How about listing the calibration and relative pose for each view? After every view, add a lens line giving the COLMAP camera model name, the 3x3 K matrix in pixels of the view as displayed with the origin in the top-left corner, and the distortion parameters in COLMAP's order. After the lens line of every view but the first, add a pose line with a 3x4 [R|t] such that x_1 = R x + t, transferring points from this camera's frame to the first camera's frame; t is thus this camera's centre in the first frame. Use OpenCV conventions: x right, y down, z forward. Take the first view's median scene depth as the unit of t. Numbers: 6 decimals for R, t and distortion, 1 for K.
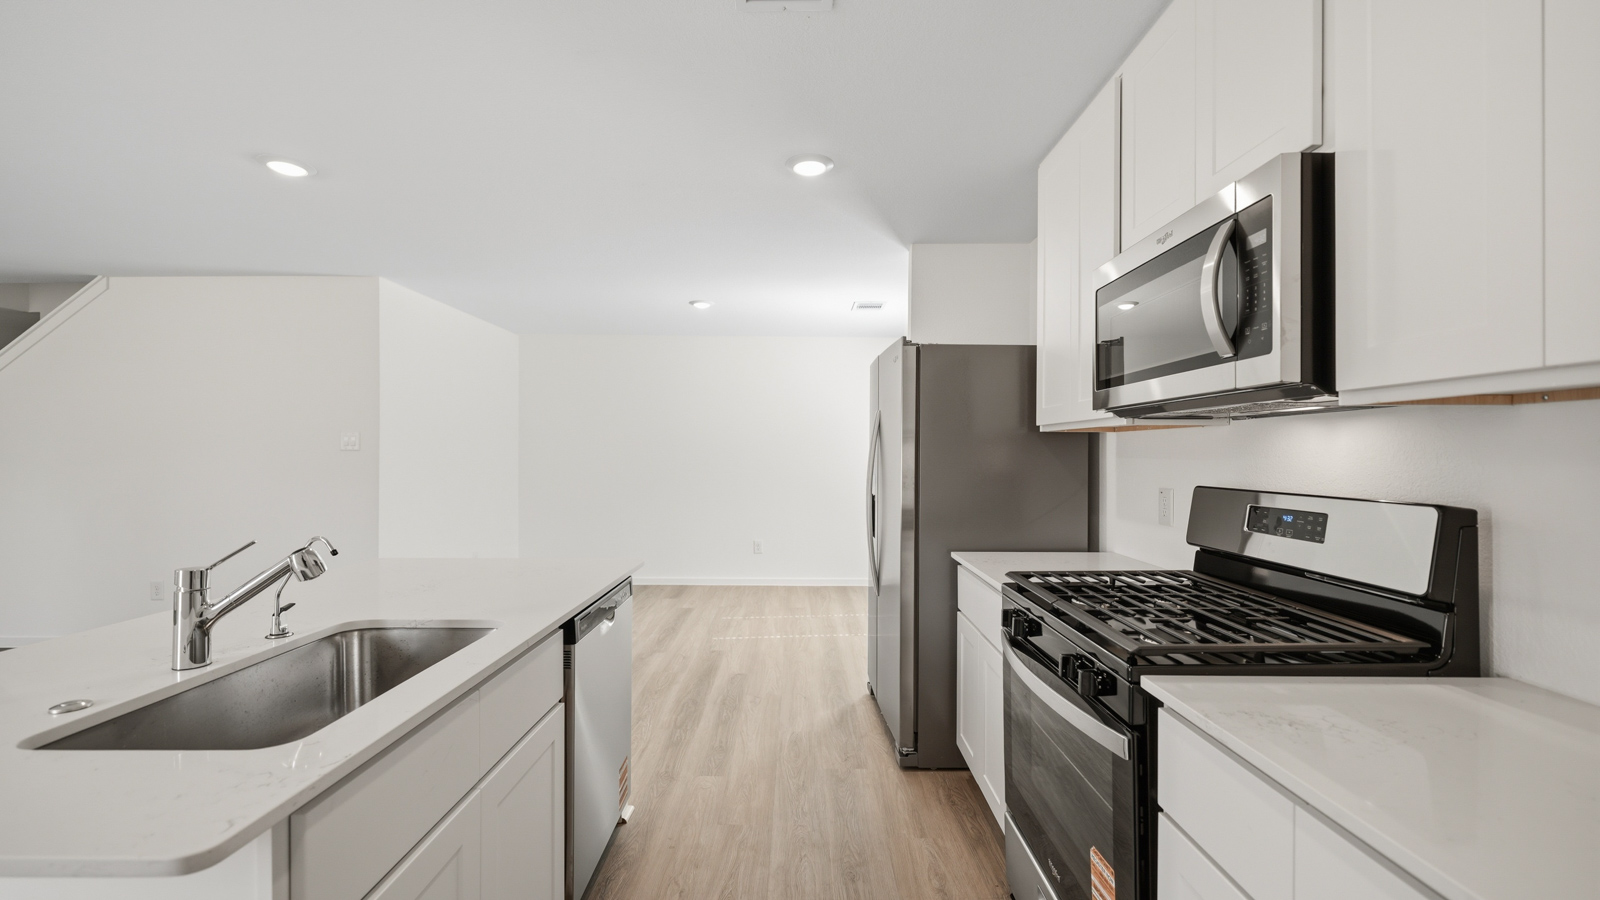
lens RADIAL K [[652.4, 0, 800.7], [0, 652.4, 453.4], [0, 0, 1]] dist [0.003524, 0.000925]
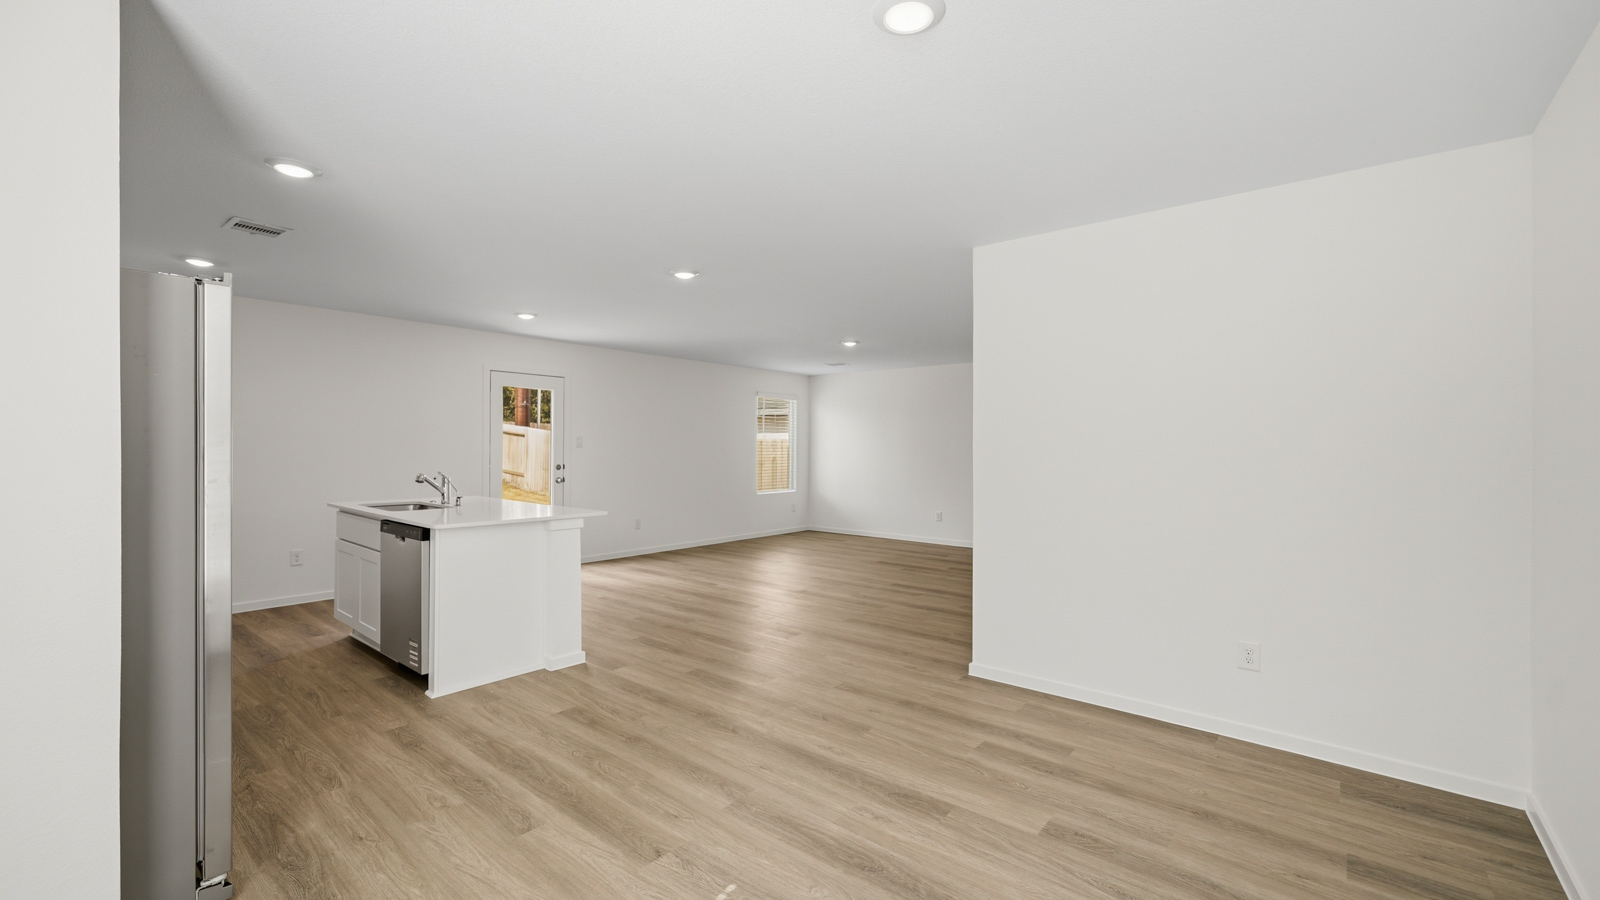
lens RADIAL K [[652.4, 0, 797.0], [0, 652.4, 448.5], [0, 0, 1]] dist [0.003524, 0.000925]
pose [[-0.647982, -0.008188, -0.761611, 0.218693], [-0.004820, 0.999966, -0.006649, 0.002222], [0.761640, -0.000638, -0.648000, 1.739543]]
